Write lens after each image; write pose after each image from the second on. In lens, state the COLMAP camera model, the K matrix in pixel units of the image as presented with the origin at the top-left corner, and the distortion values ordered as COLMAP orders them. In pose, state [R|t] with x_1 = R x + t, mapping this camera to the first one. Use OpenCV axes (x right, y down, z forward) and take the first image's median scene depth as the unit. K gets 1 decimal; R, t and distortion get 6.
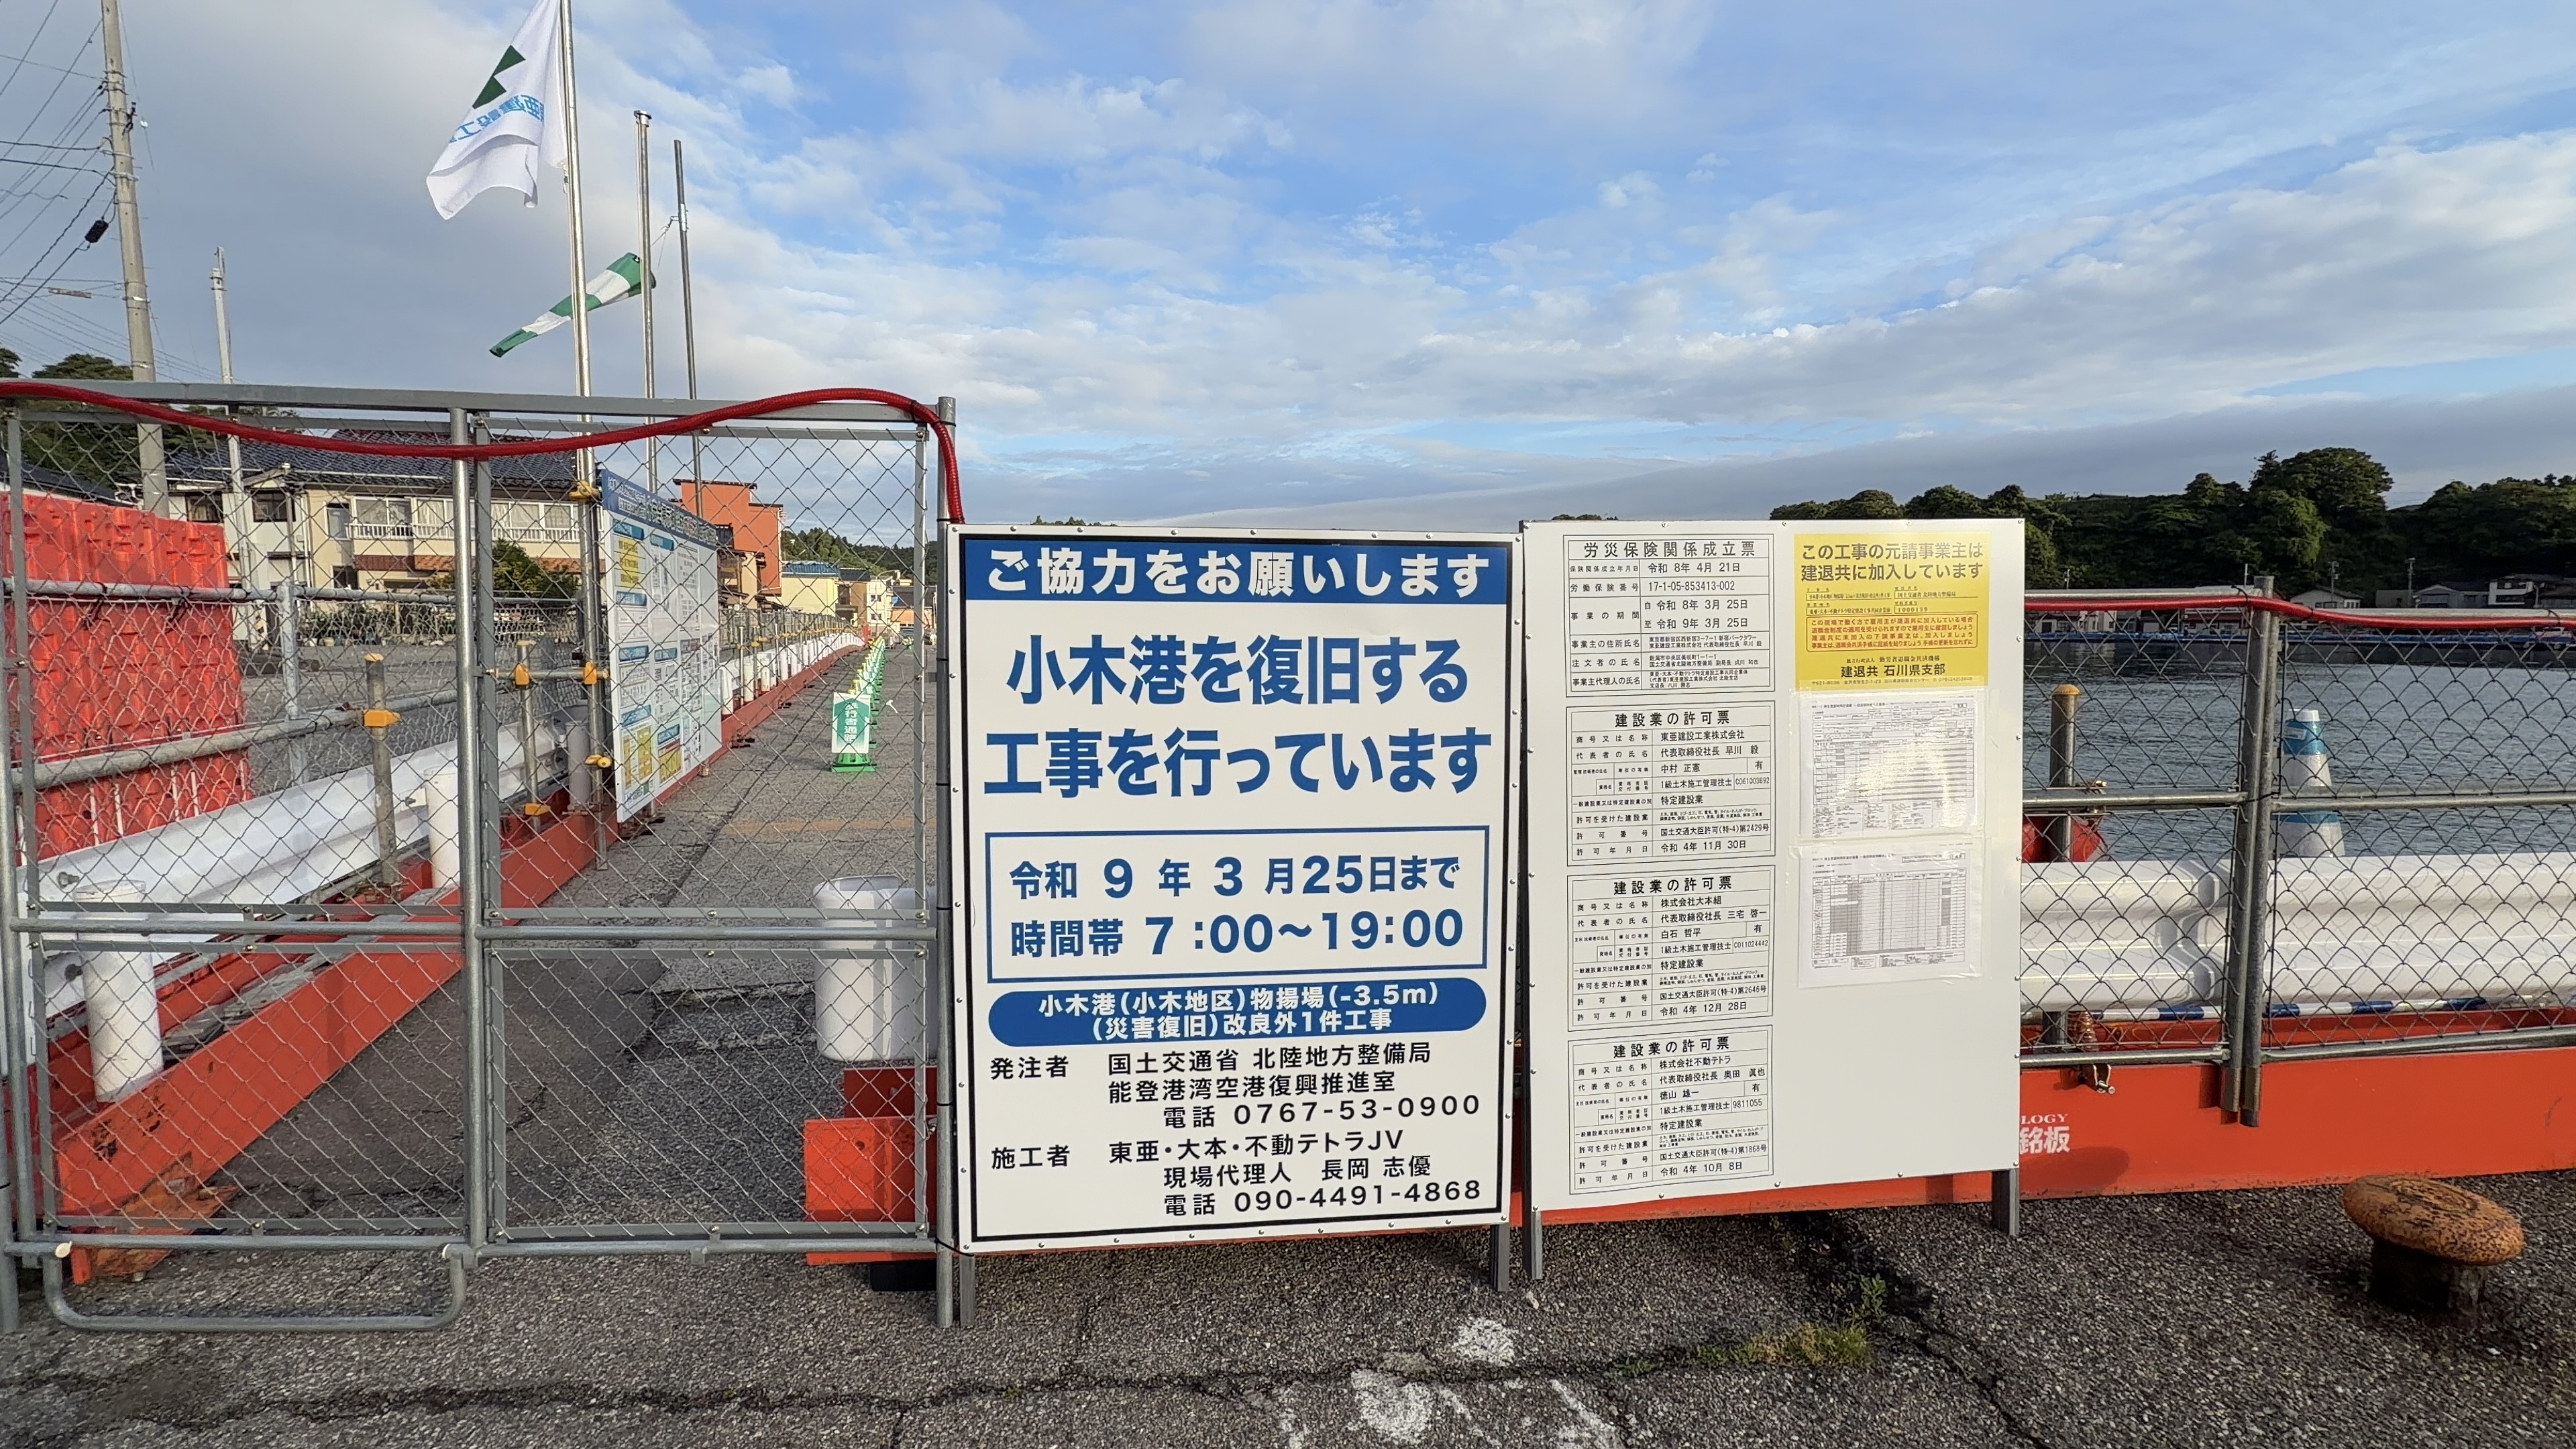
lens RADIAL K [[1109.7, 0, 1285.8], [0, 1109.7, 709.2], [0, 0, 1]] dist [-0.010611, 0.006501]
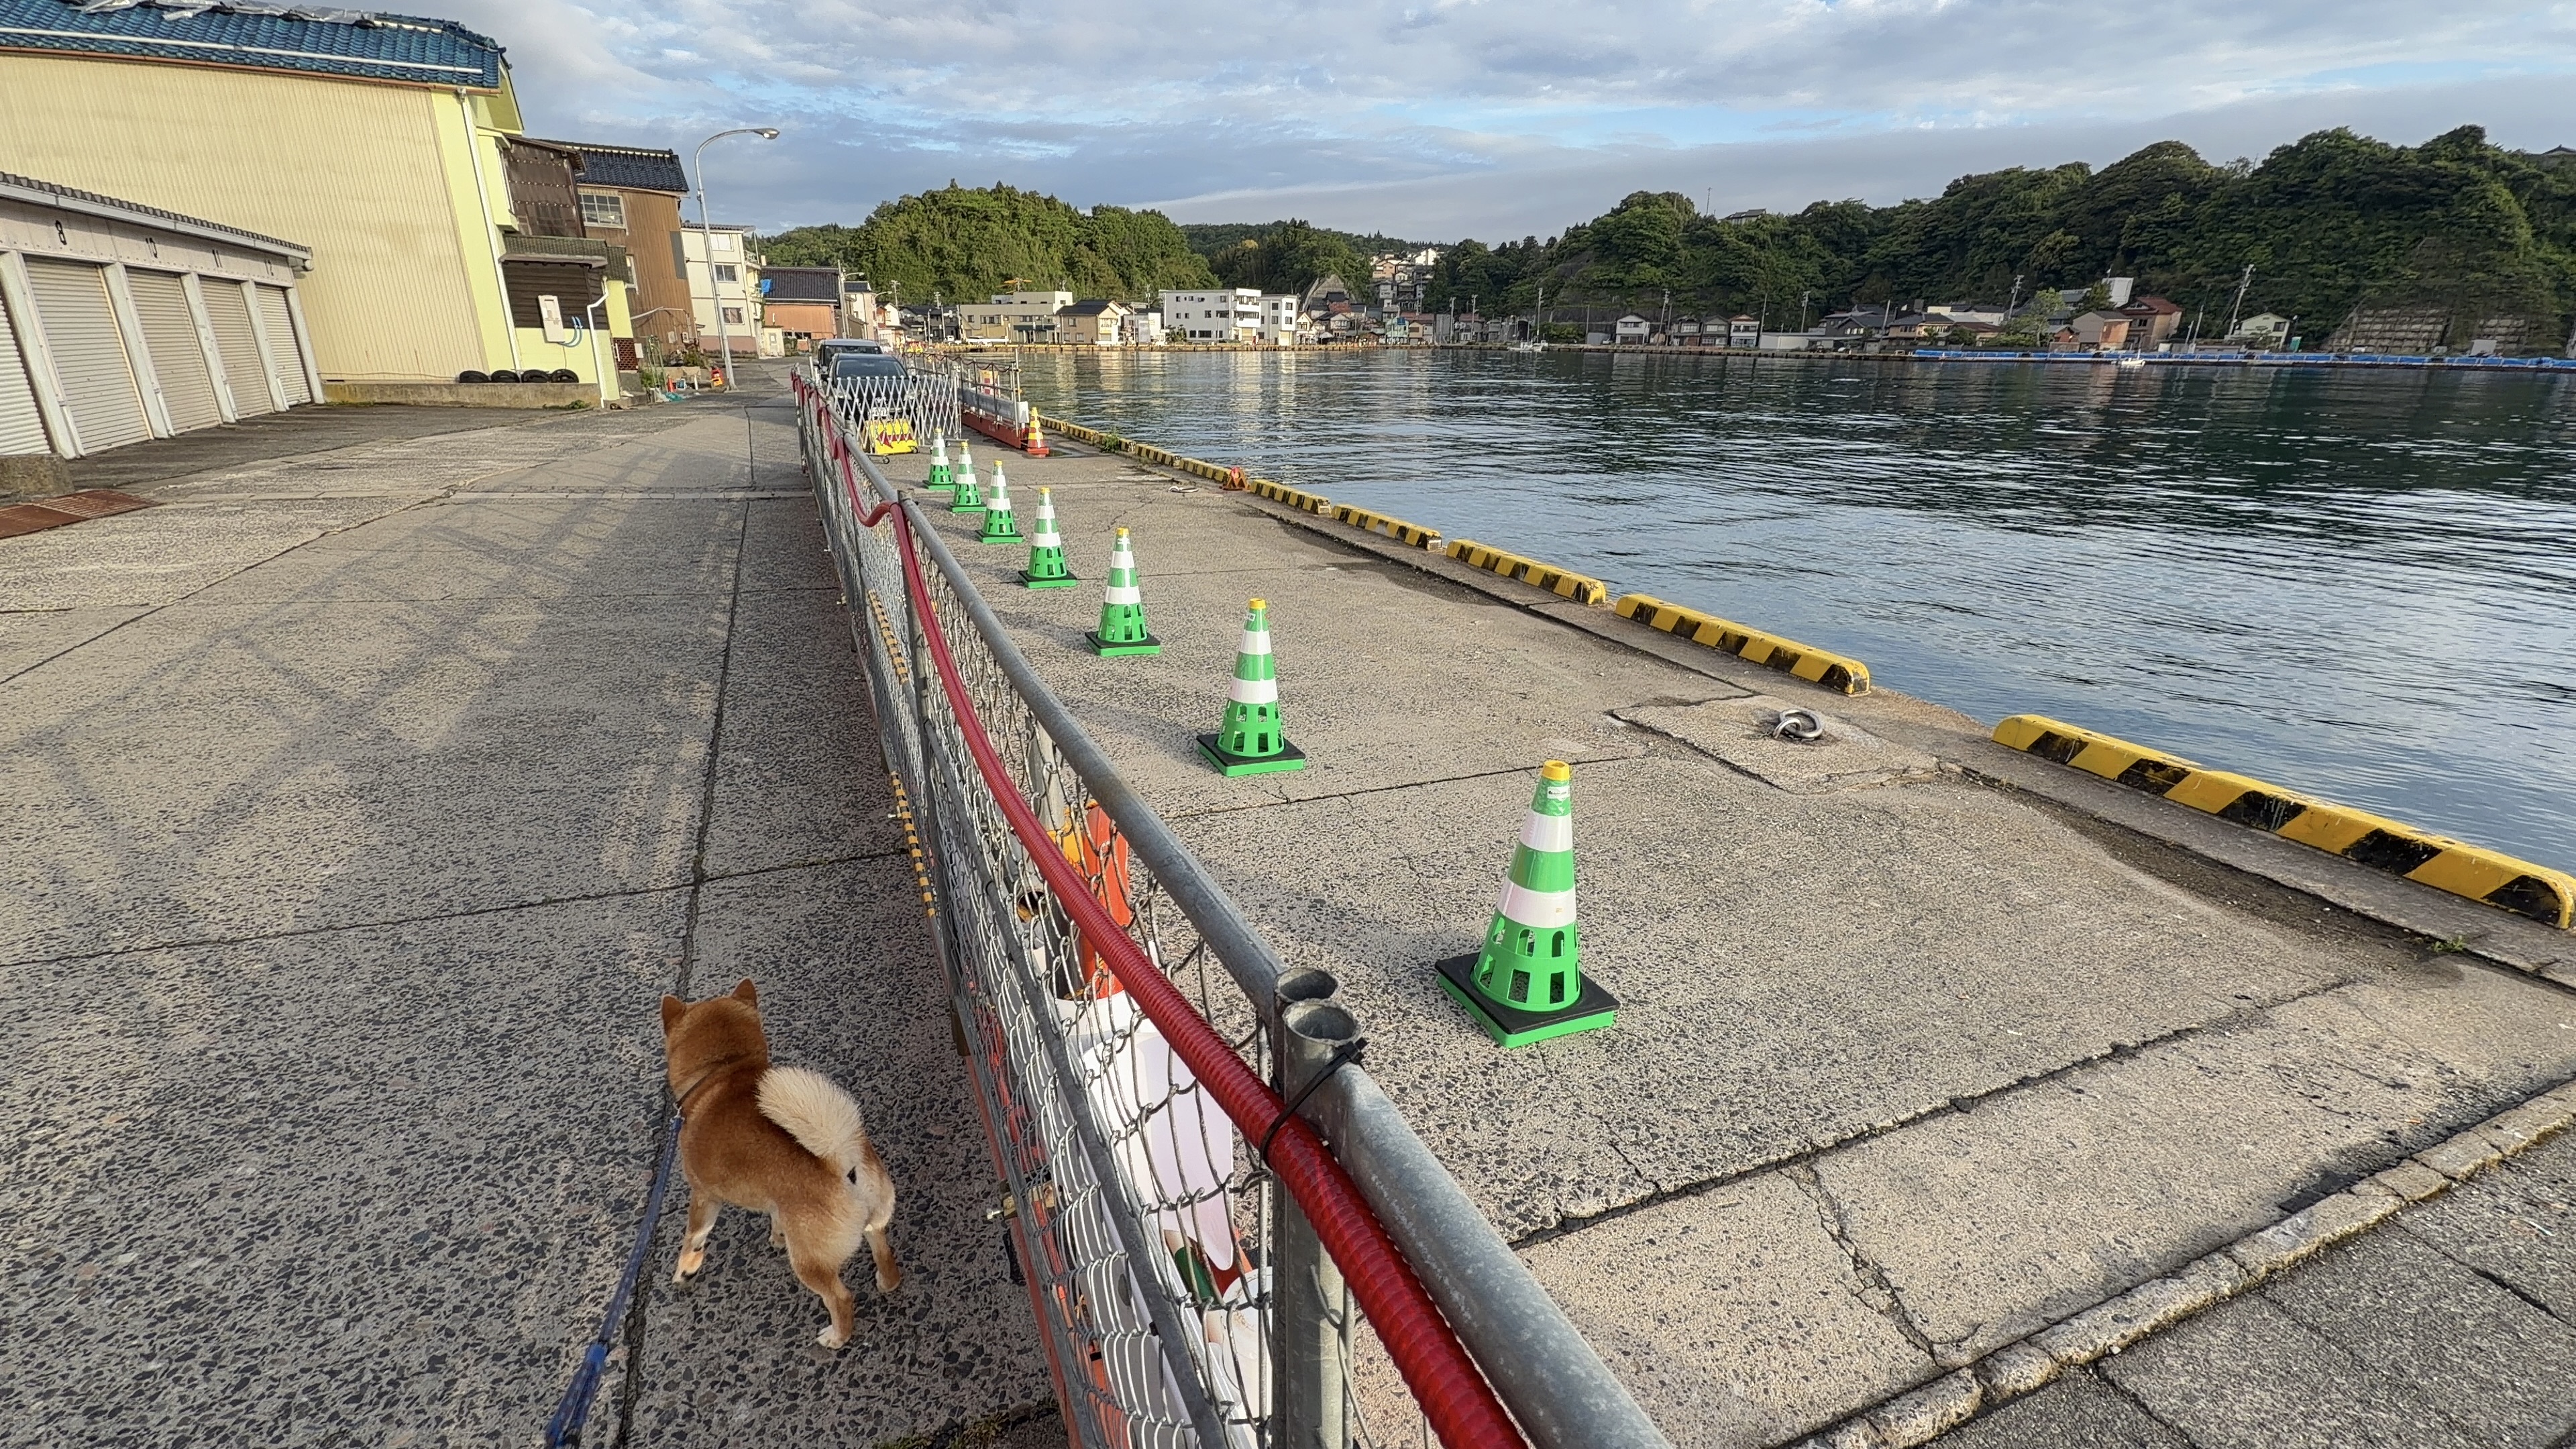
lens RADIAL K [[1109.7, 0, 1290.2], [0, 1109.7, 714.4], [0, 0, 1]] dist [-0.010611, 0.006501]
pose [[0.997169, -0.017061, 0.073237, -0.146380], [-0.001817, 0.968171, 0.250281, -0.029592], [-0.075176, -0.249706, 0.965399, 0.402721]]
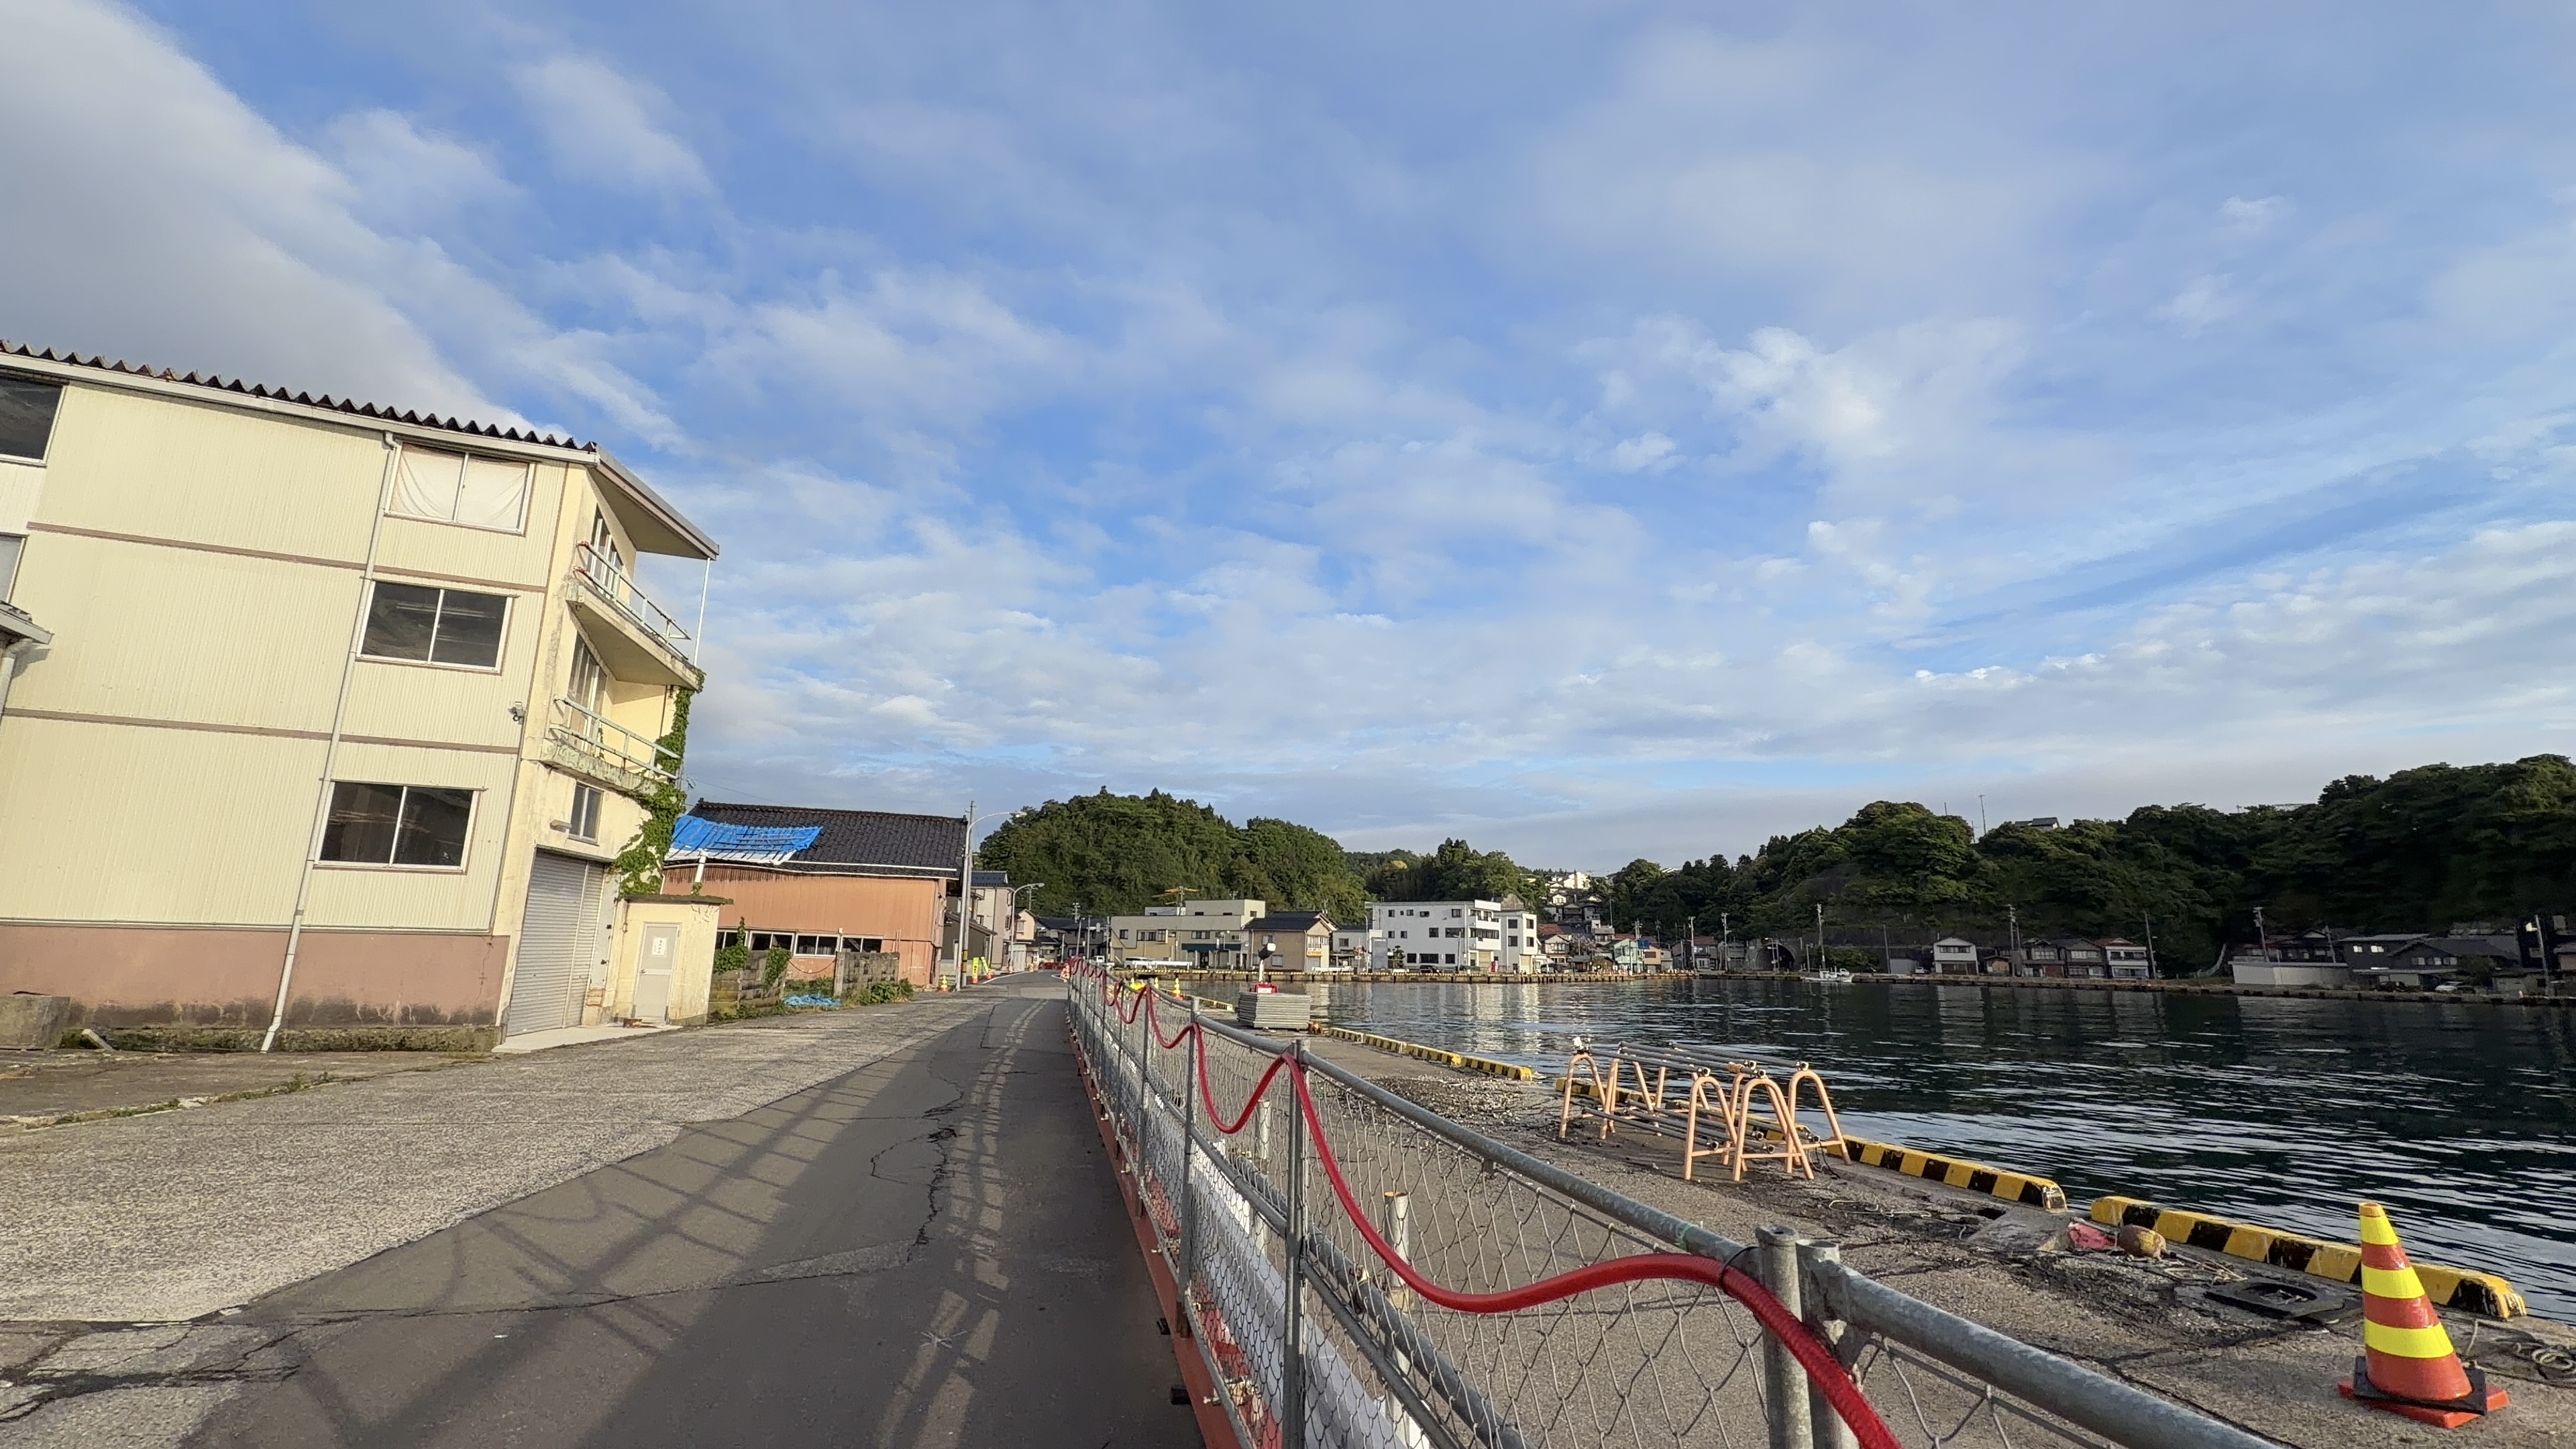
lens RADIAL K [[1109.7, 0, 1294.8], [0, 1109.7, 732.0], [0, 0, 1]] dist [-0.010611, 0.006501]
pose [[0.999844, 0.017555, 0.001682, -0.258623], [-0.016424, 0.961645, -0.273804, -0.057220], [-0.006424, 0.273734, 0.961784, 0.775854]]
